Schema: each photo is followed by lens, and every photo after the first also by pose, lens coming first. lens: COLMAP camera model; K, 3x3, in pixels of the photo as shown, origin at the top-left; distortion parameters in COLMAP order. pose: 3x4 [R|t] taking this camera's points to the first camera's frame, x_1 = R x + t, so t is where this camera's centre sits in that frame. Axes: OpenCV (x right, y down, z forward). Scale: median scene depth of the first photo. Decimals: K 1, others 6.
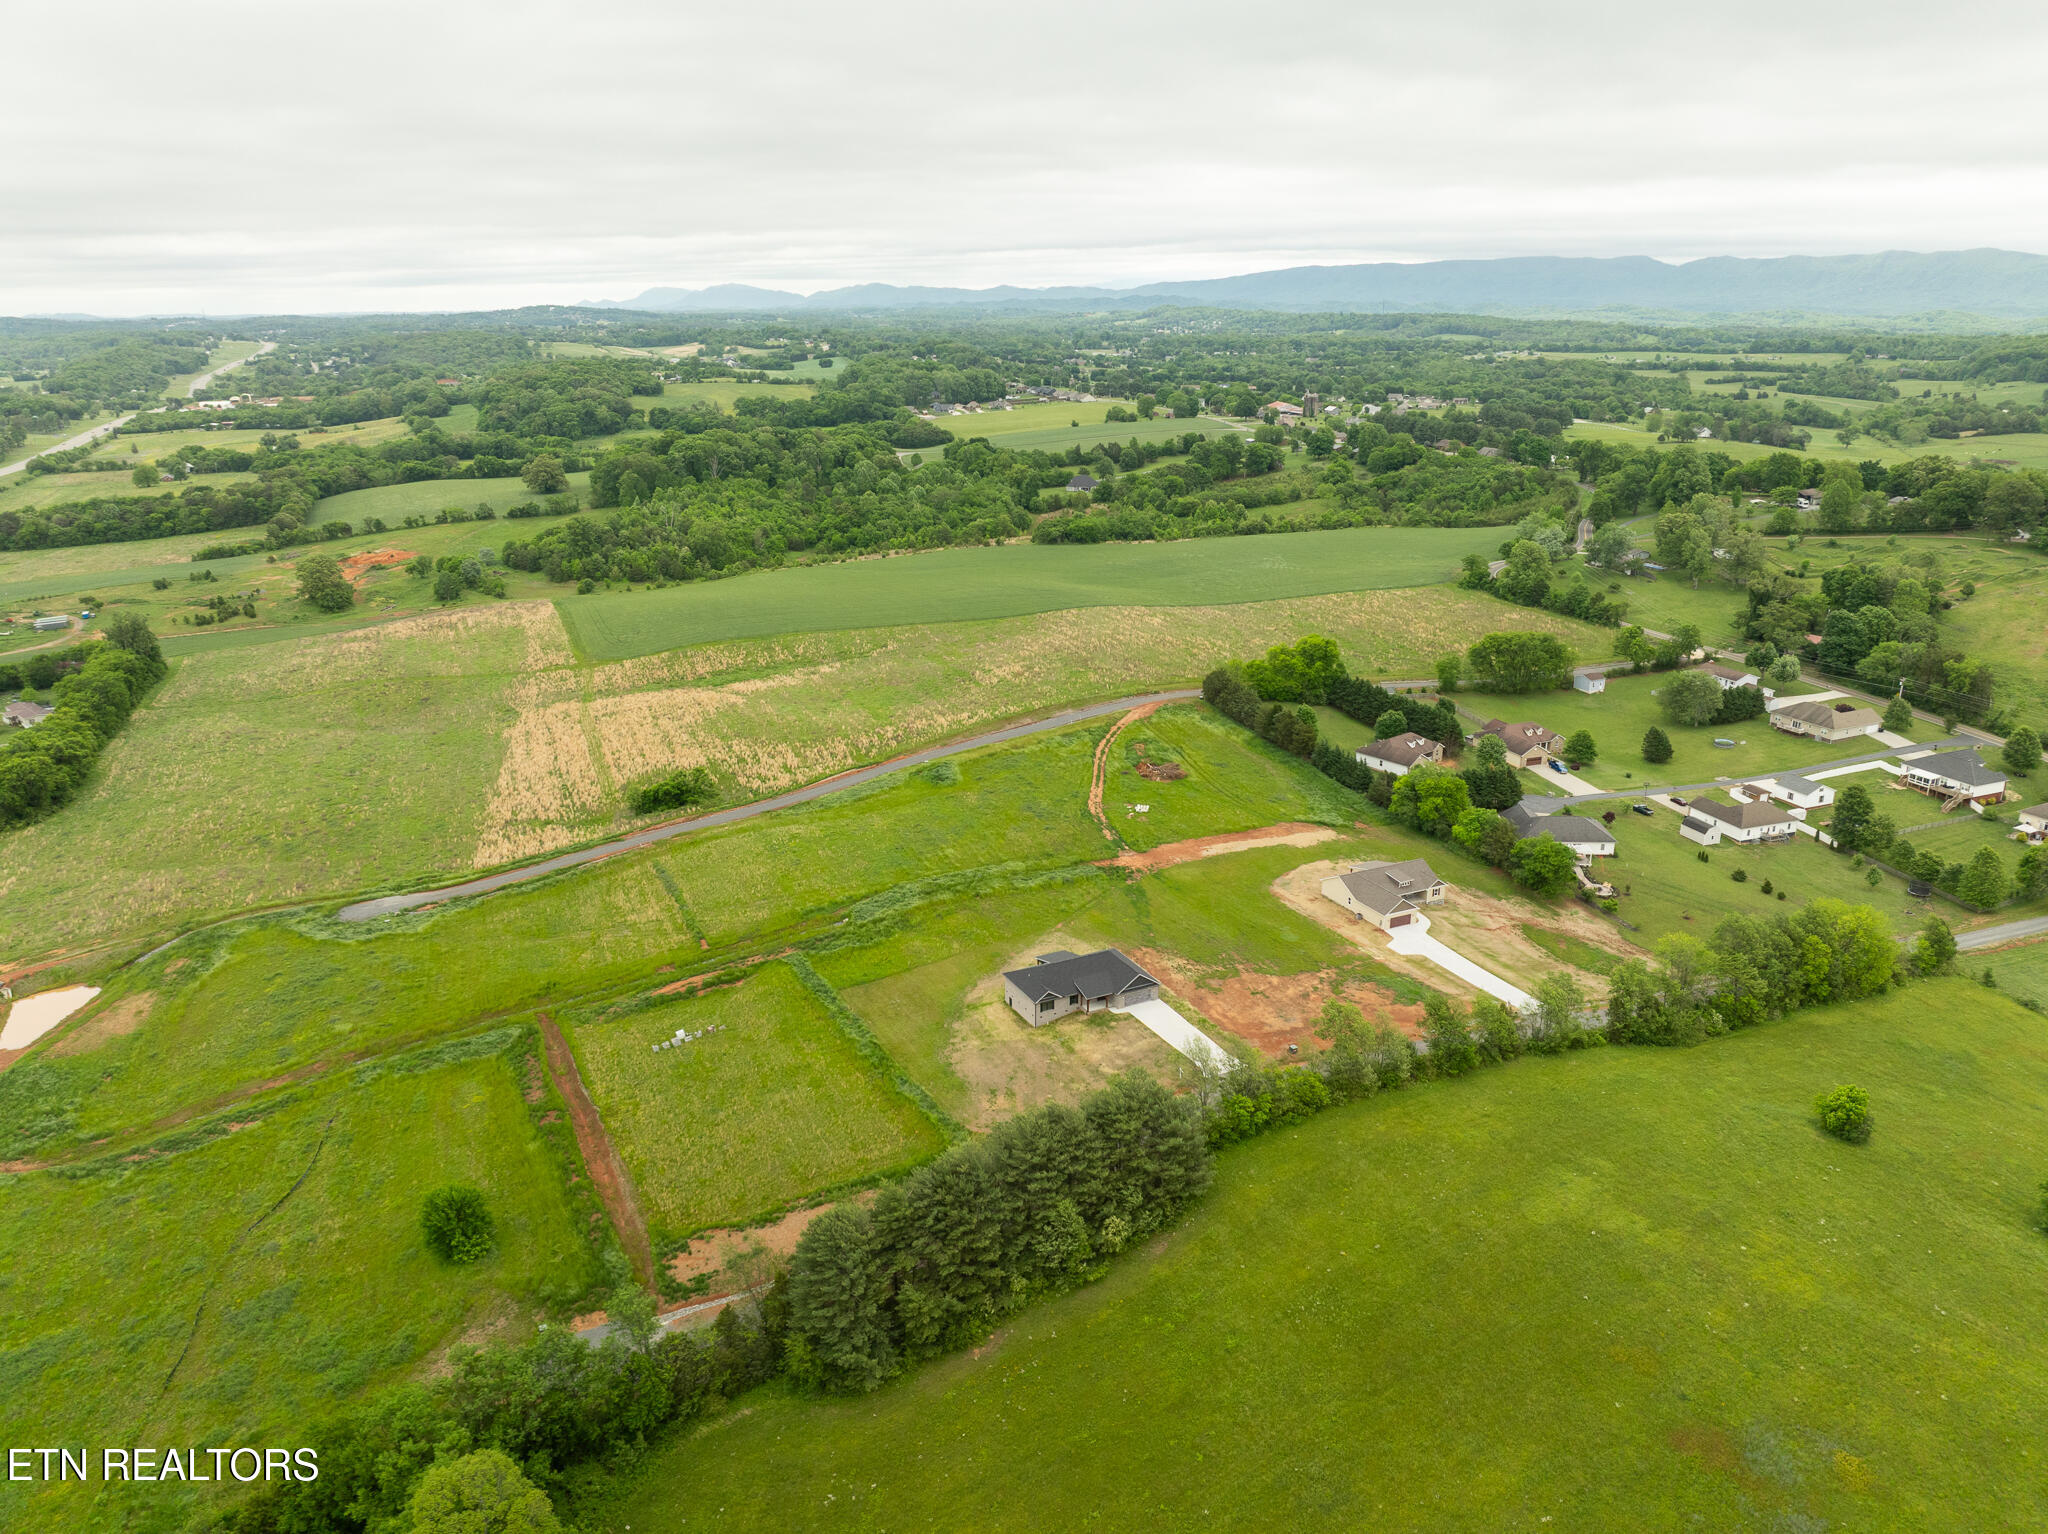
lens RADIAL K [[1441.6, 0, 1040.8], [0, 1441.6, 765.2], [0, 0, 1]] dist [-0.025800, -0.024995]
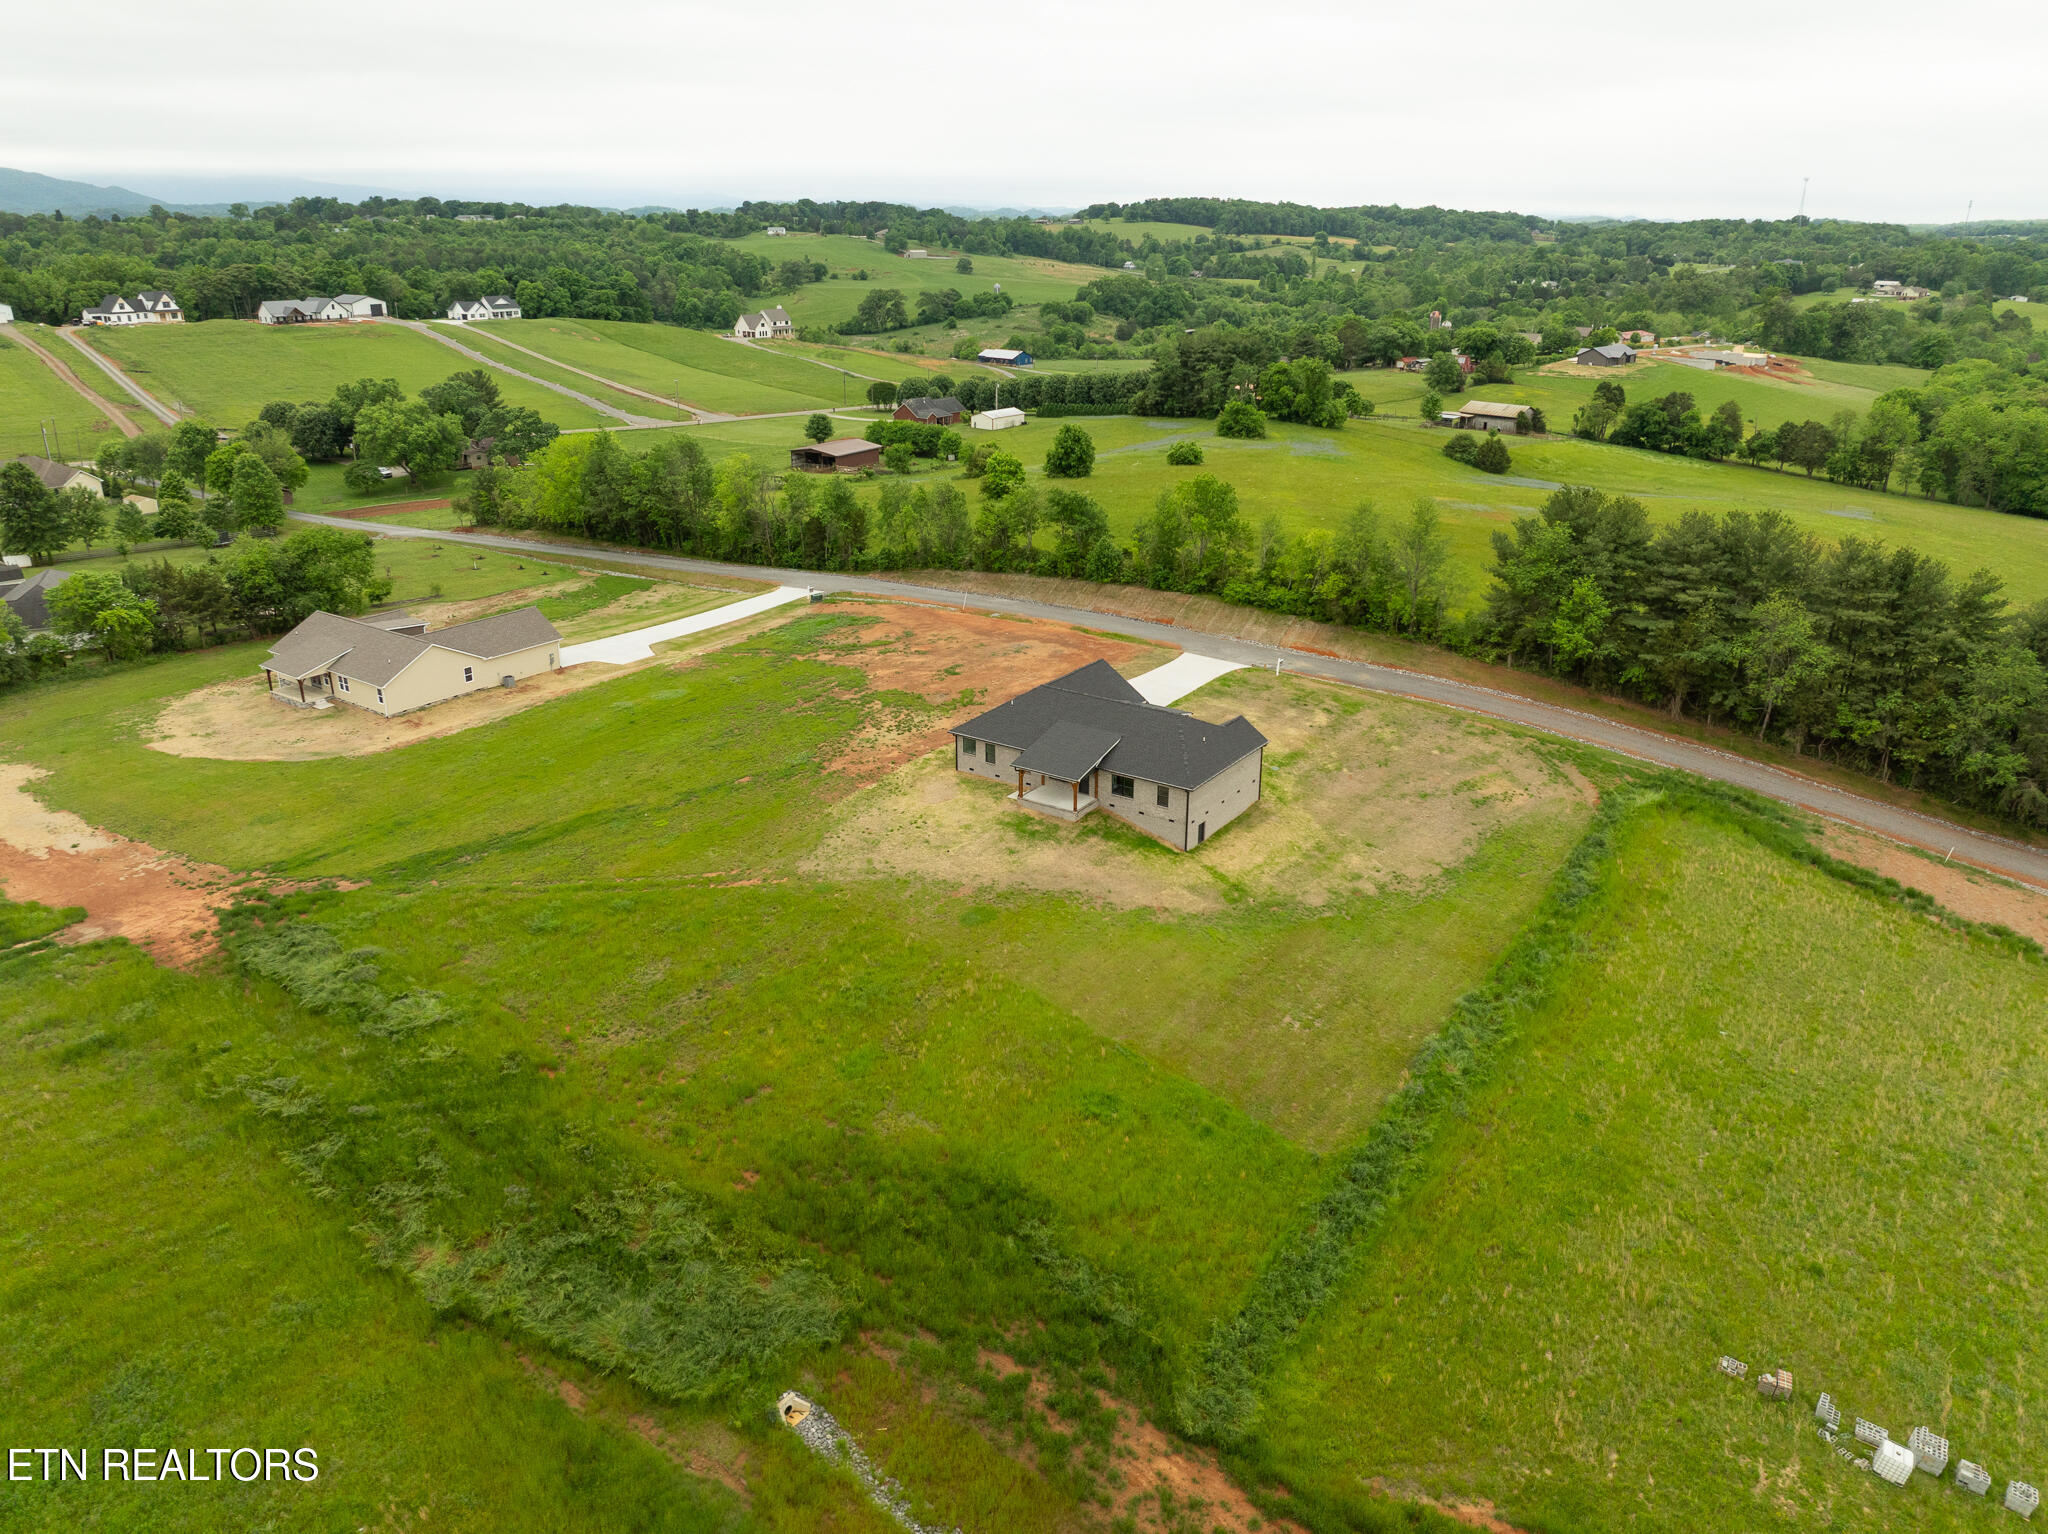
lens RADIAL K [[1441.6, 0, 1040.1], [0, 1441.6, 759.7], [0, 0, 1]] dist [-0.025800, -0.024995]
pose [[-0.475416, -0.311035, 0.822944, -0.235725], [0.268710, 0.839379, 0.472481, -0.049882], [-0.837720, 0.445758, -0.315476, 0.785376]]
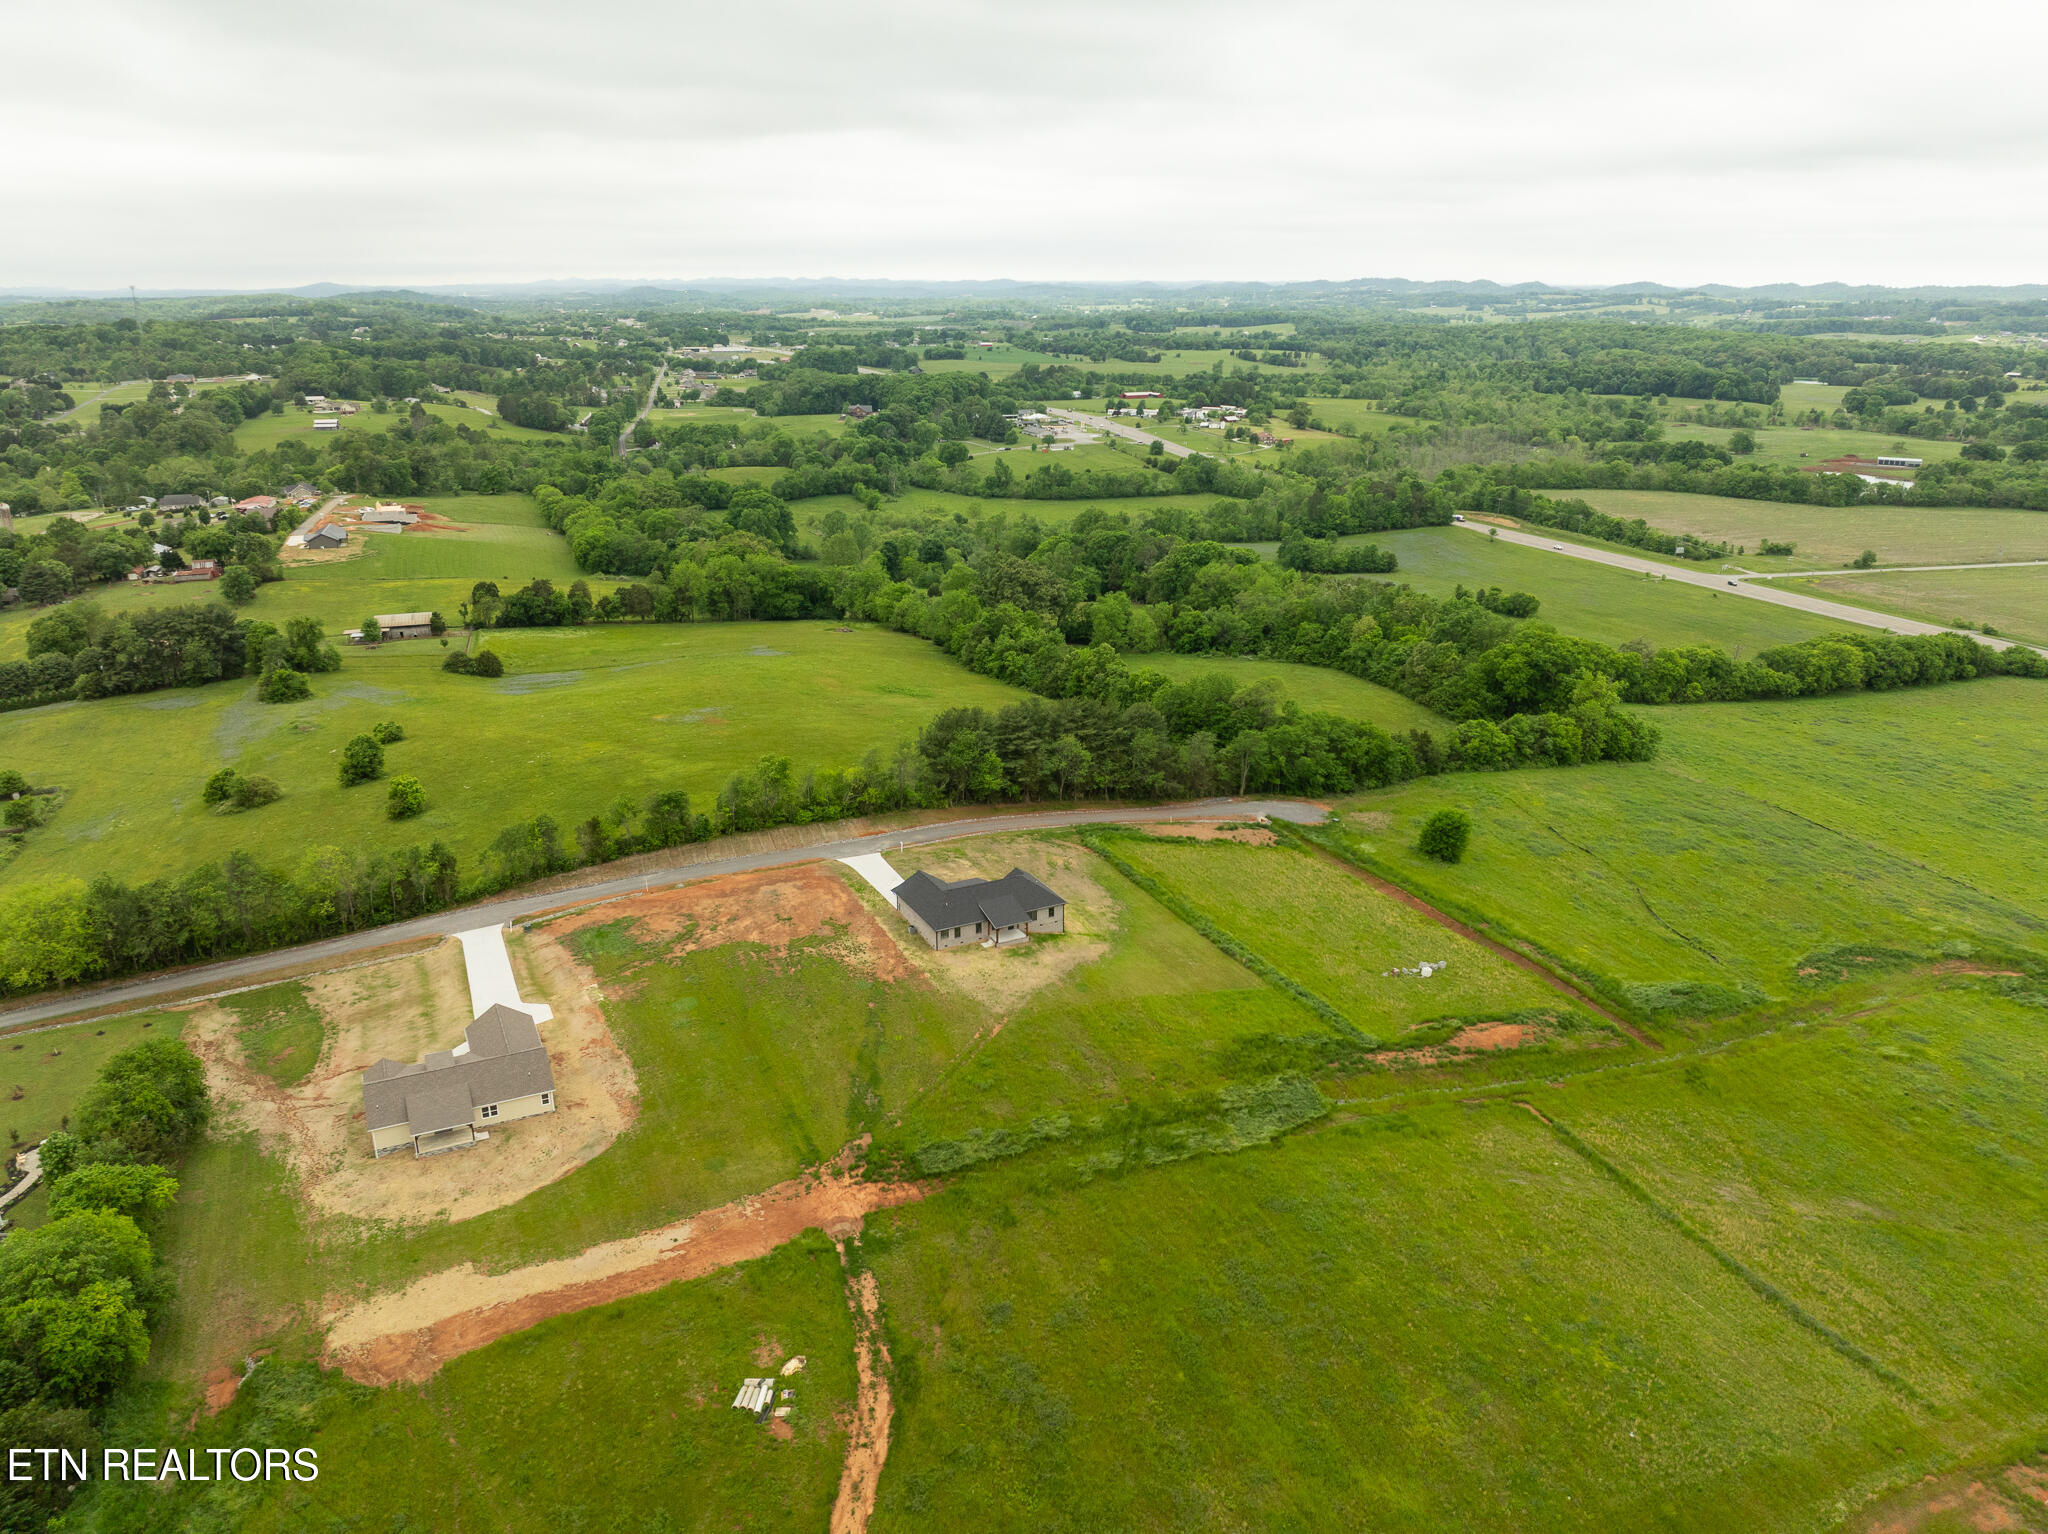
lens RADIAL K [[1441.6, 0, 1041.4], [0, 1441.6, 753.0], [0, 0, 1]] dist [-0.025800, -0.024995]
pose [[-0.999980, 0.002739, -0.005760, -0.003957], [-0.001177, 0.808290, 0.588784, -0.308071], [0.006268, 0.588778, -0.808270, 1.123535]]
